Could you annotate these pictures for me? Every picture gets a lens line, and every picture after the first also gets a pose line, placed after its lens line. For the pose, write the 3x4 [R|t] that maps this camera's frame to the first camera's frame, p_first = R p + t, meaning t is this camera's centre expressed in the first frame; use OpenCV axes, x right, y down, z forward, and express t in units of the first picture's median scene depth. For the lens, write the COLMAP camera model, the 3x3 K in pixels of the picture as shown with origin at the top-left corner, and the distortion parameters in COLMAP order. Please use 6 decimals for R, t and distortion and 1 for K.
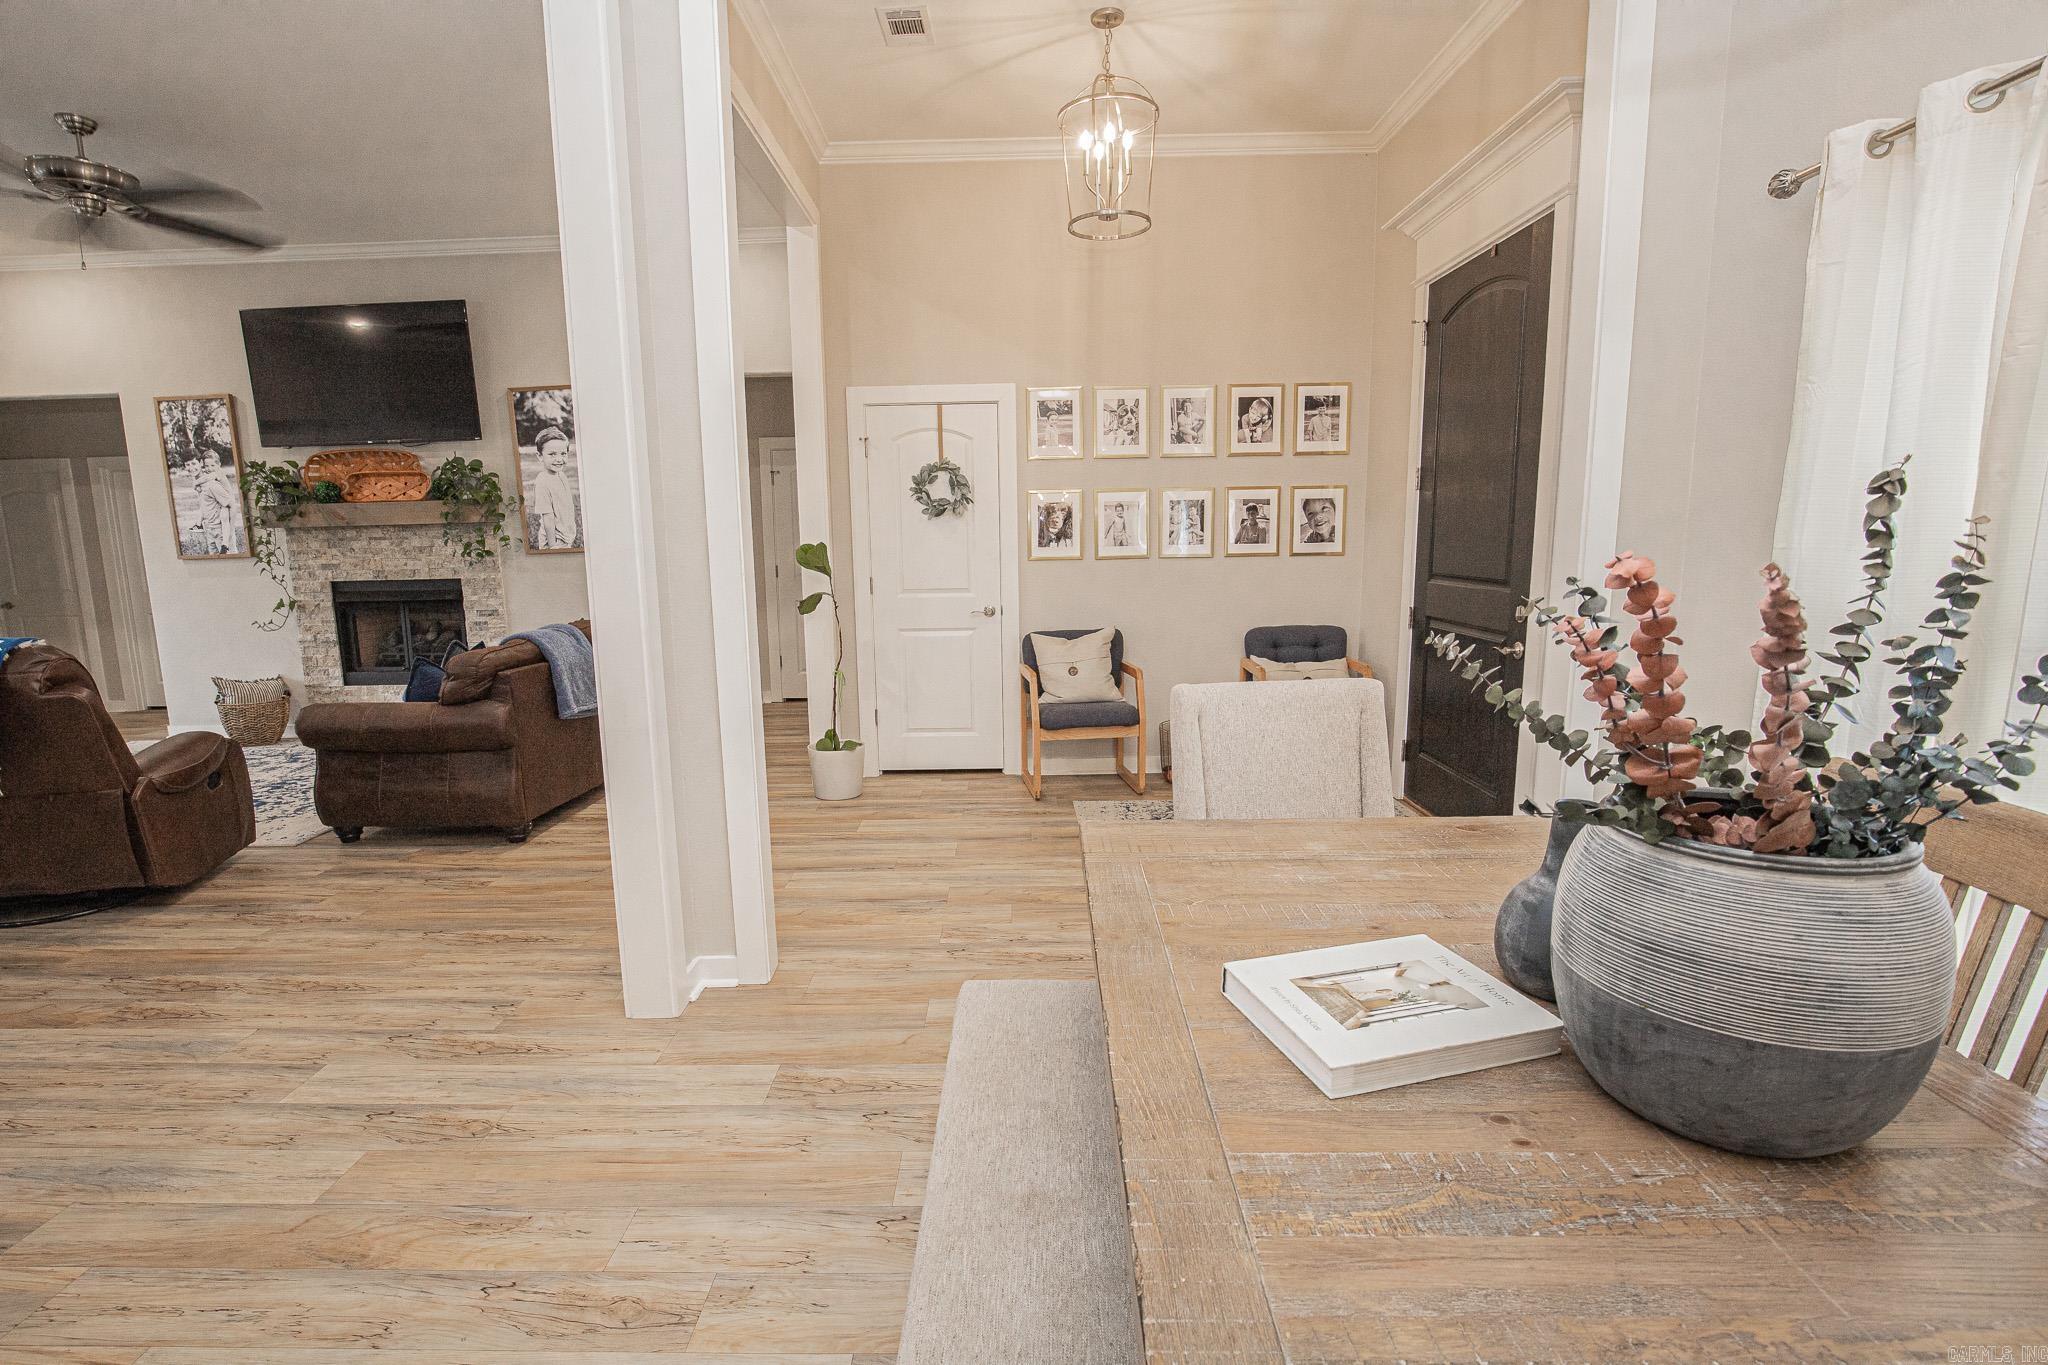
lens RADIAL K [[932.7, 0, 1002.1], [0, 932.7, 687.5], [0, 0, 1]] dist [-0.033864, 0.007621]
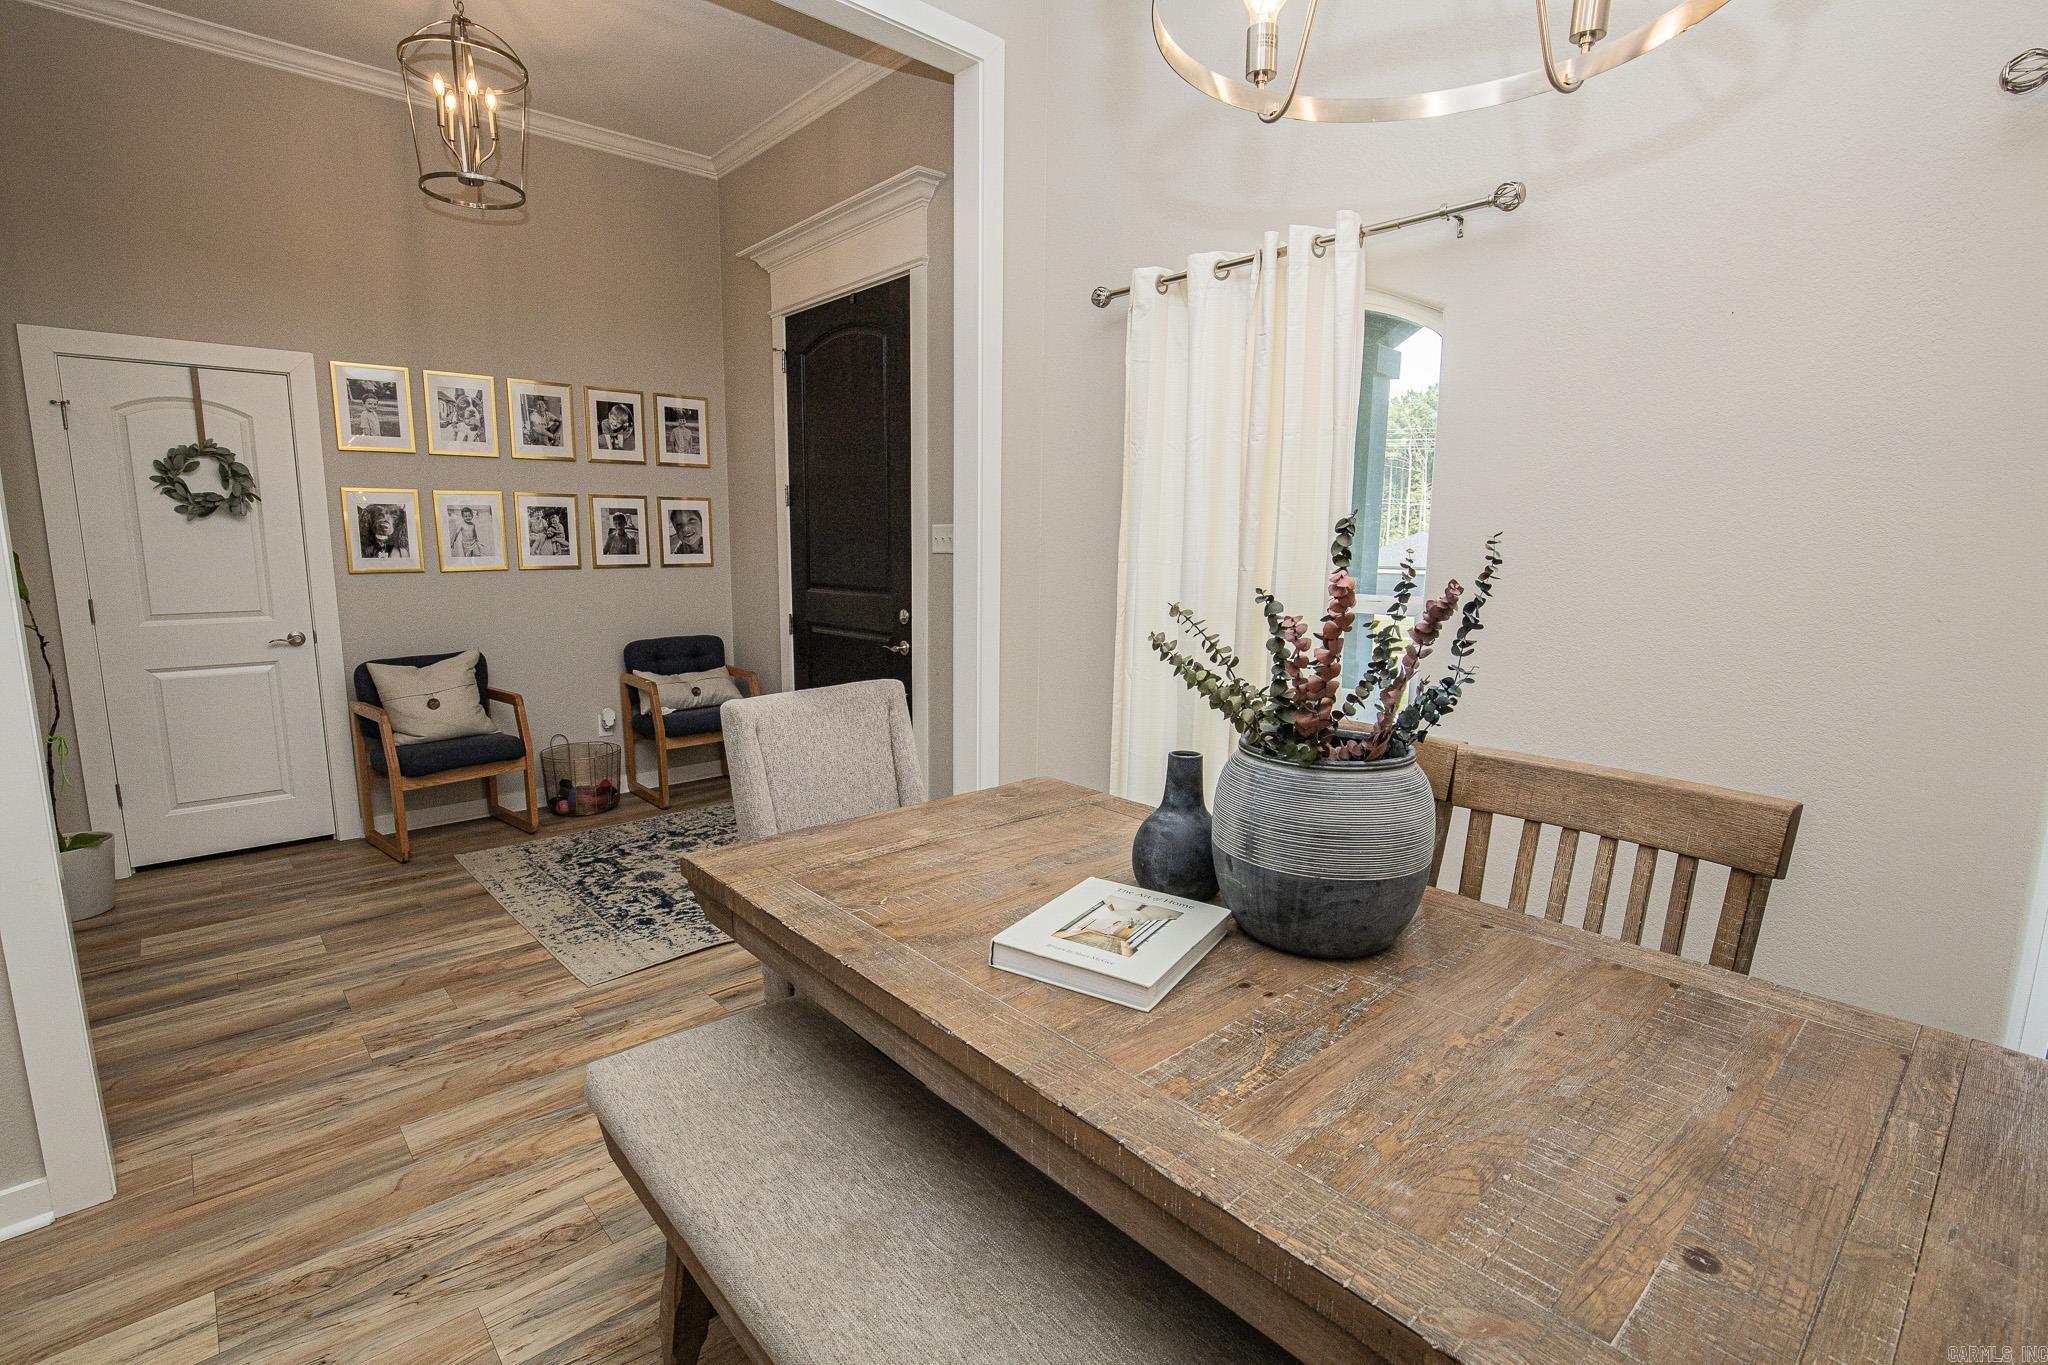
lens RADIAL K [[932.7, 0, 1002.1], [0, 932.7, 687.5], [0, 0, 1]] dist [-0.033864, 0.007621]
pose [[0.743492, -0.084611, 0.663371, -0.094206], [0.091308, 0.995518, 0.024641, -0.005814], [-0.662483, 0.042251, 0.747885, 0.029492]]
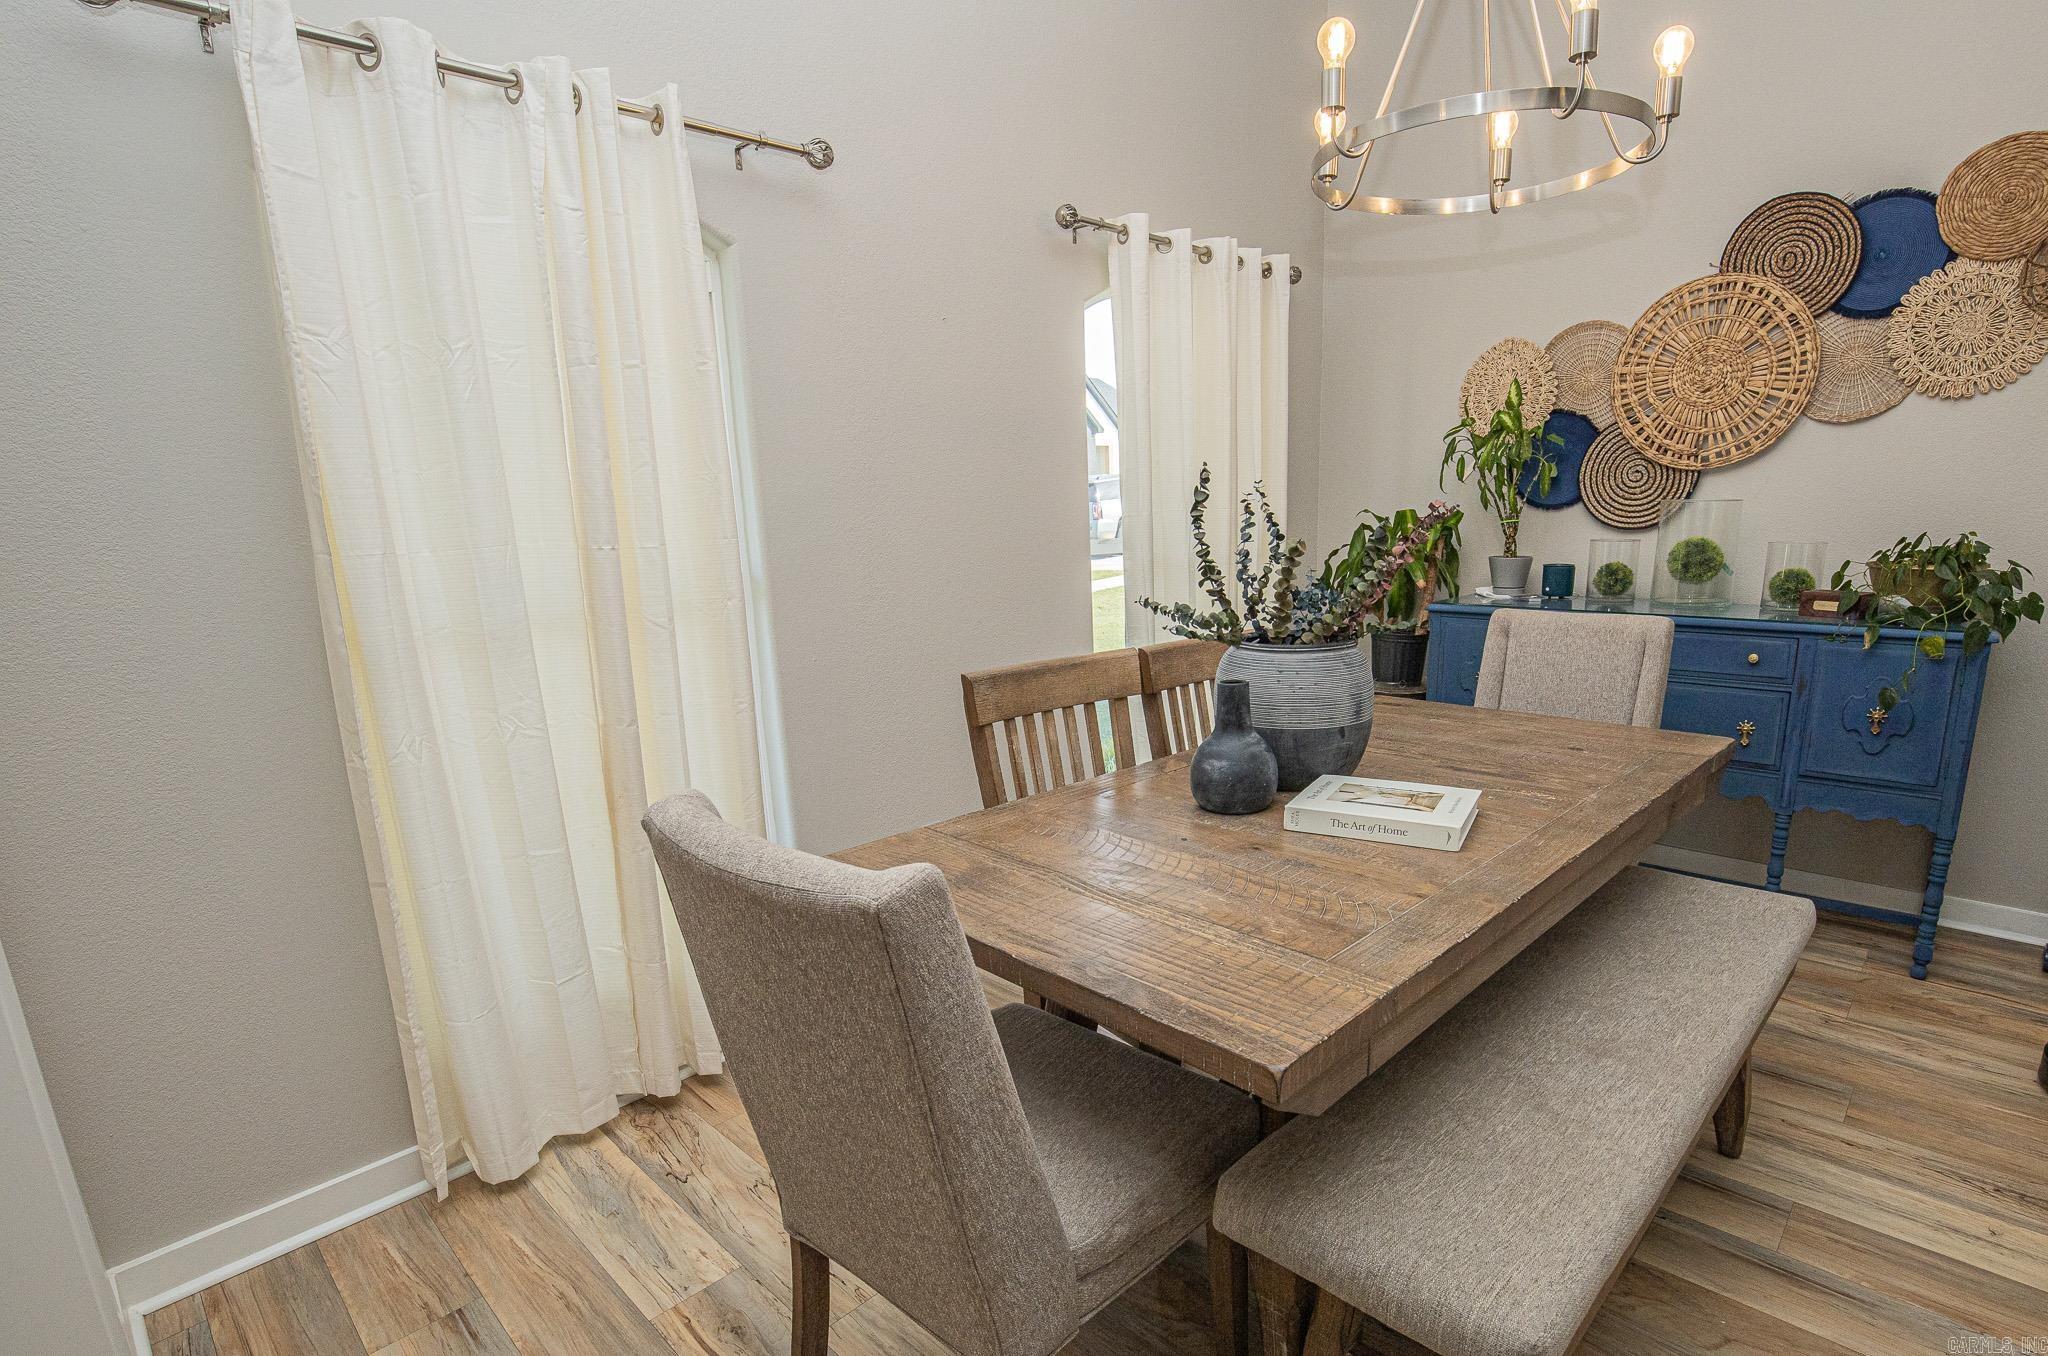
lens RADIAL K [[1017.9, 0, 1025.2], [0, 1017.9, 699.7], [0, 0, 1]] dist [0.000931, 0.000115]
pose [[-0.718620, -0.109724, 0.686693, -0.060995], [0.137966, 0.945349, 0.295433, -0.081486], [-0.681580, 0.307044, -0.664208, 0.476908]]
